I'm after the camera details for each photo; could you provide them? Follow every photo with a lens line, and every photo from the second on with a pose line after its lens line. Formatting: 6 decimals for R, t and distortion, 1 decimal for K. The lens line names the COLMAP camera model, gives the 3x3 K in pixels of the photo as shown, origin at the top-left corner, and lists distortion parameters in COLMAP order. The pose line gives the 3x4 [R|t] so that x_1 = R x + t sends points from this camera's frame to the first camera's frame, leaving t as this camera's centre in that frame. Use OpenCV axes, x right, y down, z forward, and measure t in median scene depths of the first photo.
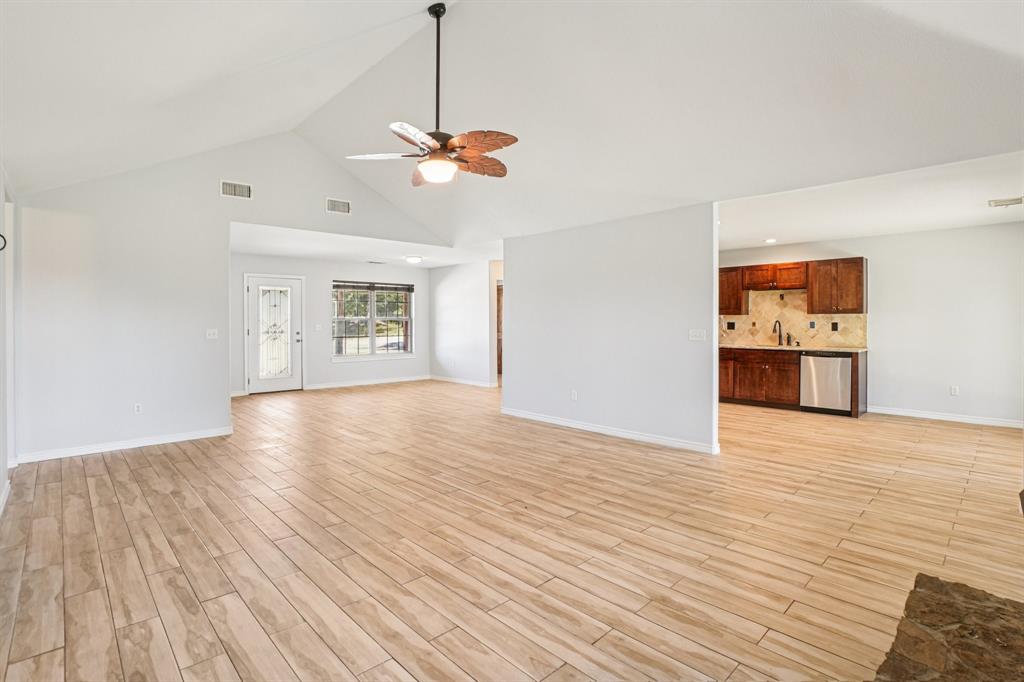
lens RADIAL K [[483.1, 0, 511.2], [0, 483.1, 337.0], [0, 0, 1]] dist [-0.055418, 0.019488]
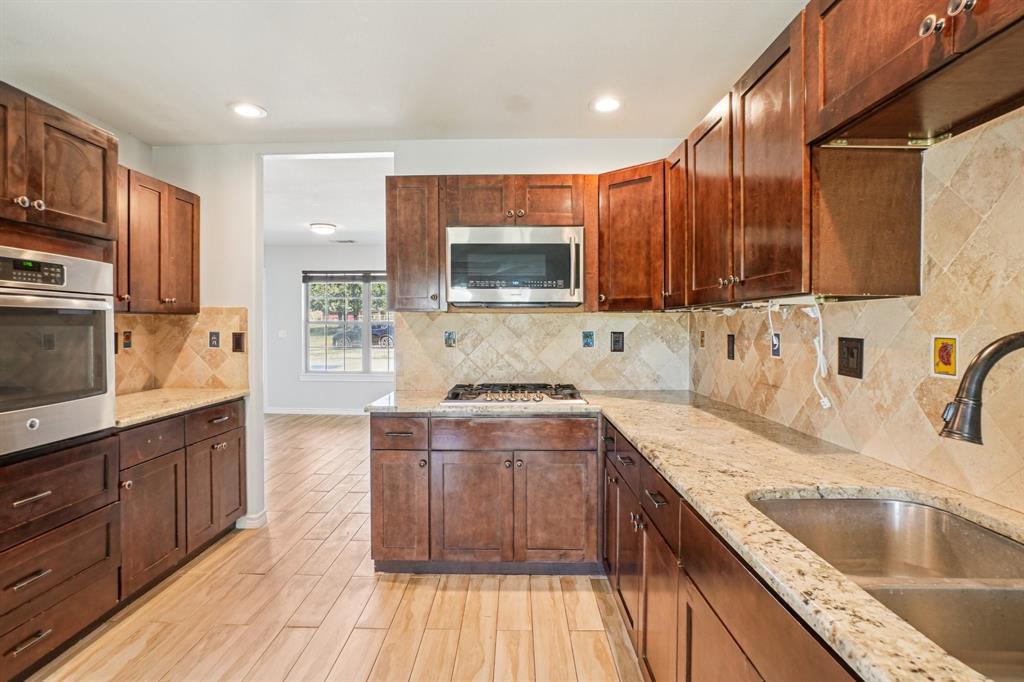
lens RADIAL K [[522.4, 0, 512.0], [0, 522.4, 341.0], [0, 0, 1]] dist [-0.029680, 0.000233]
pose [[0.705808, 0.025799, -0.707933, 1.005054], [-0.027765, 0.999576, 0.008744, -0.054608], [0.707859, 0.013484, 0.706225, 1.500327]]
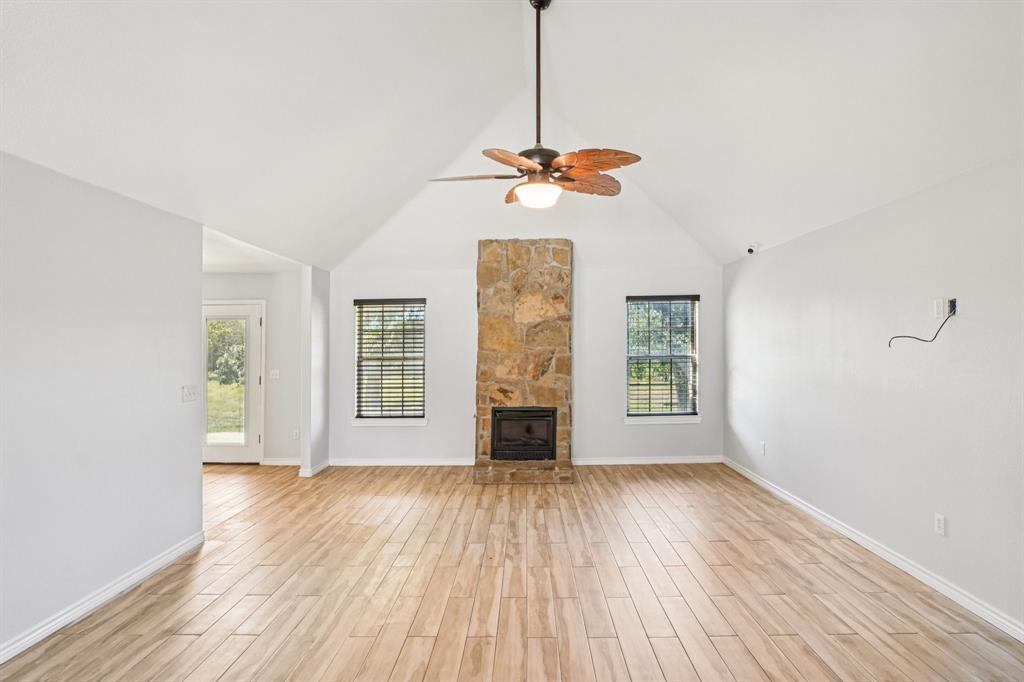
lens RADIAL K [[554.6, 0, 512.0], [0, 554.6, 341.0], [0, 0, 1]] dist [-0.017376, 0.001033]
pose [[-0.703507, 0.013459, 0.710561, -0.693471], [0.027371, 0.999592, 0.008167, -0.094322], [-0.710161, 0.025194, -0.703589, 1.471929]]
